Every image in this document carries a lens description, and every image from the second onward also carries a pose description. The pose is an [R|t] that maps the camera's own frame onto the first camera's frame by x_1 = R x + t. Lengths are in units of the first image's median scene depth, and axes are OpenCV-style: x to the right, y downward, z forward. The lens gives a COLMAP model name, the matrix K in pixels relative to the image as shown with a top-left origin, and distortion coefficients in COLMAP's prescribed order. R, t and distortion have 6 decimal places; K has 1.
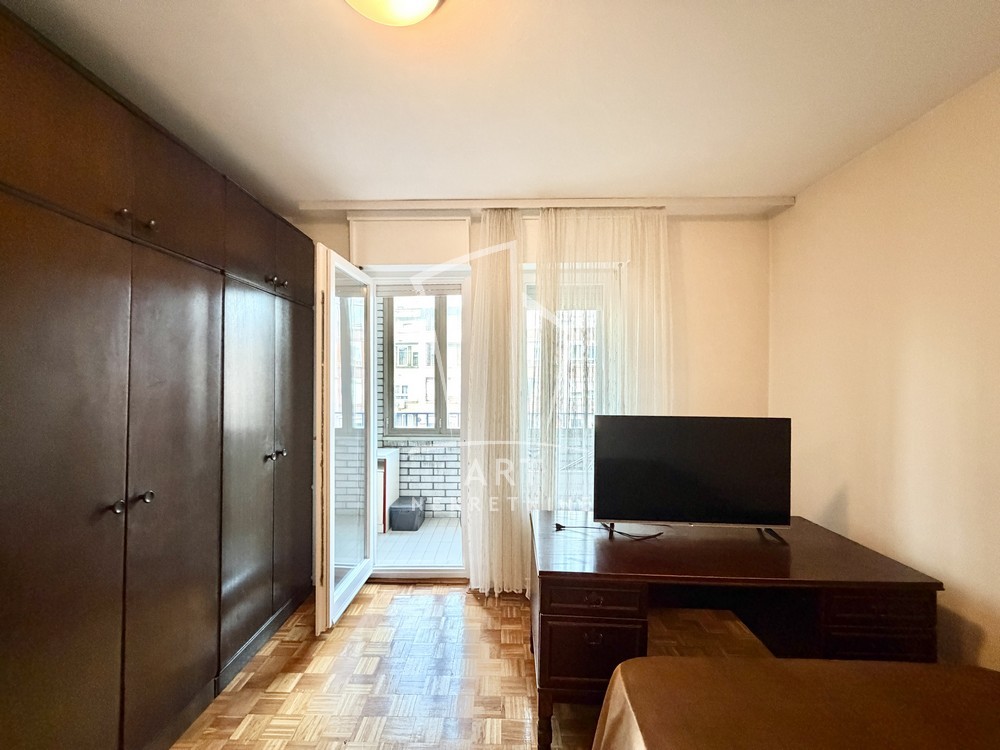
lens RADIAL K [[398.5, 0, 499.1], [0, 398.5, 377.0], [0, 0, 1]] dist [0.003011, -0.000440]
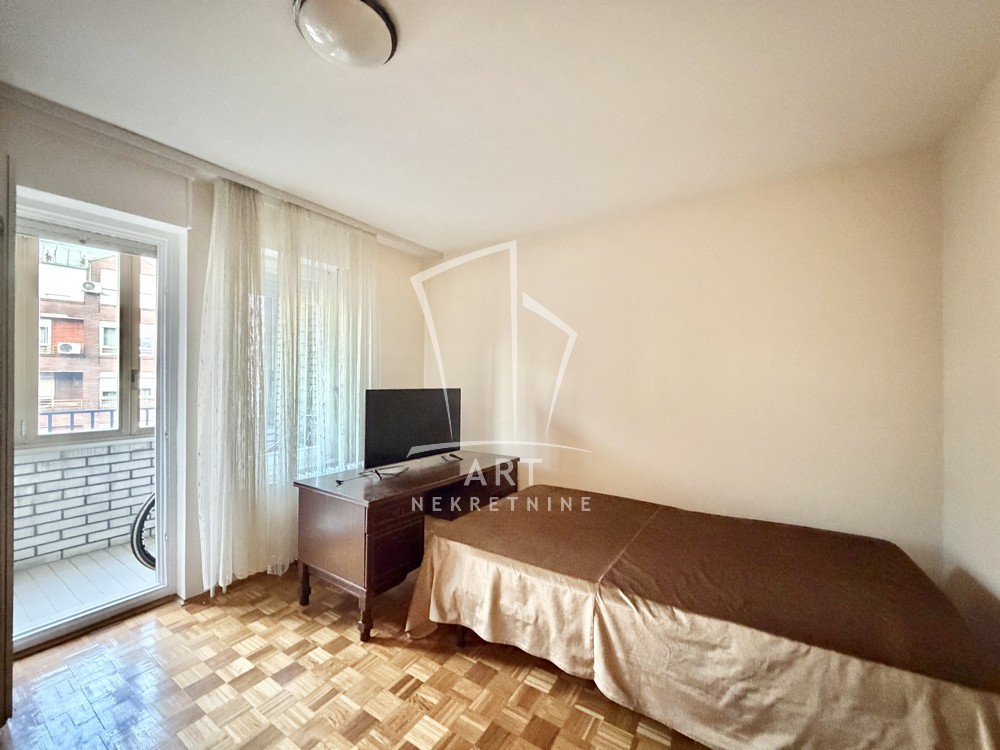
lens RADIAL K [[398.5, 0, 500.7], [0, 398.5, 375.3], [0, 0, 1]] dist [0.003011, -0.000440]
pose [[0.529604, 0.000149, 0.848245, -0.483678], [-0.007928, 0.999957, 0.004774, 0.028644], [-0.848208, -0.009253, 0.529583, -0.051784]]
